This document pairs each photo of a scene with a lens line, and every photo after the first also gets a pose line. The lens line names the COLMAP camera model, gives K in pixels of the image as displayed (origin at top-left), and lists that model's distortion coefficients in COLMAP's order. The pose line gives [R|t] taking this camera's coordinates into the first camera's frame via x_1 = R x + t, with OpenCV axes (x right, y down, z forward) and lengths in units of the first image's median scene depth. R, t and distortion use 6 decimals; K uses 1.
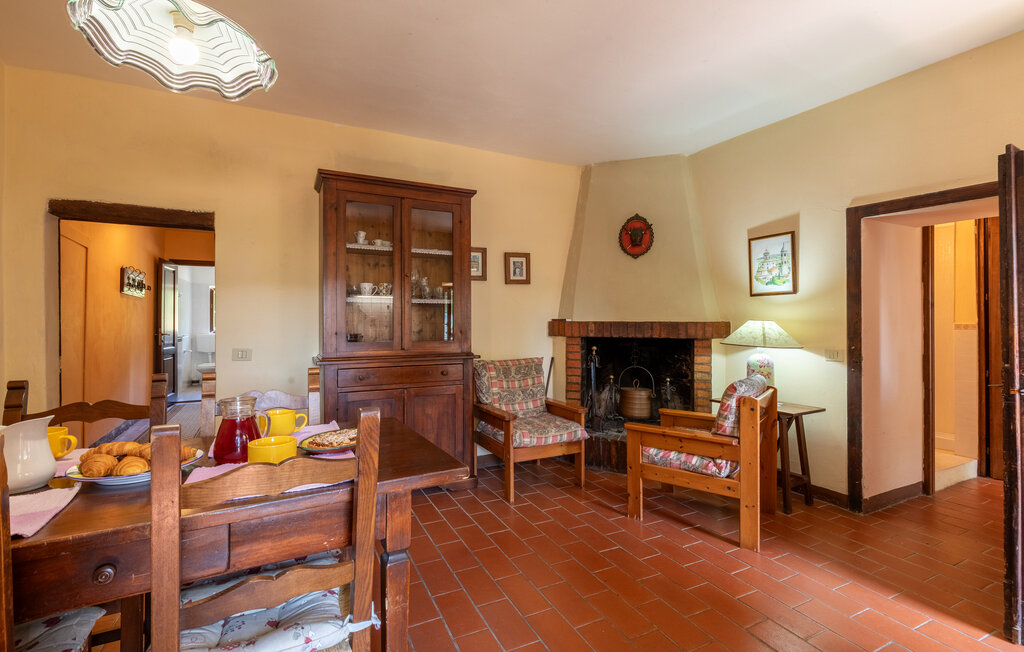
lens RADIAL K [[455.9, 0, 518.8], [0, 455.9, 320.9], [0, 0, 1]] dist [0.010023, 0.000165]
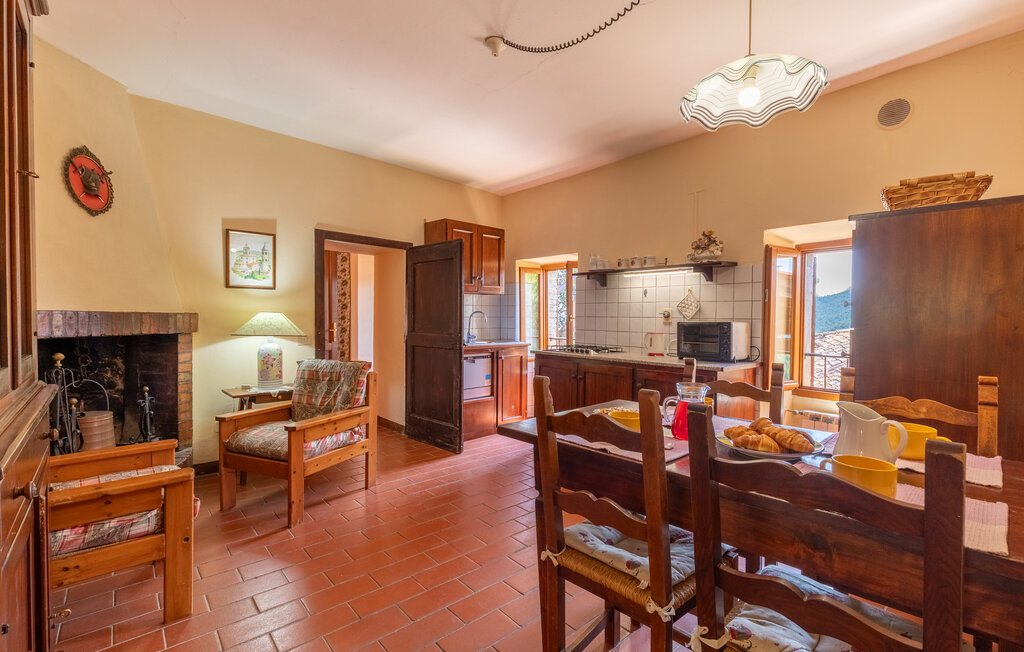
lens RADIAL K [[455.9, 0, 518.8], [0, 455.9, 320.9], [0, 0, 1]] dist [0.010023, 0.000165]
pose [[-0.243879, -0.009822, 0.969756, -0.602233], [-0.009420, 0.999926, 0.007758, 0.004542], [-0.969760, -0.007243, -0.243953, 0.630780]]
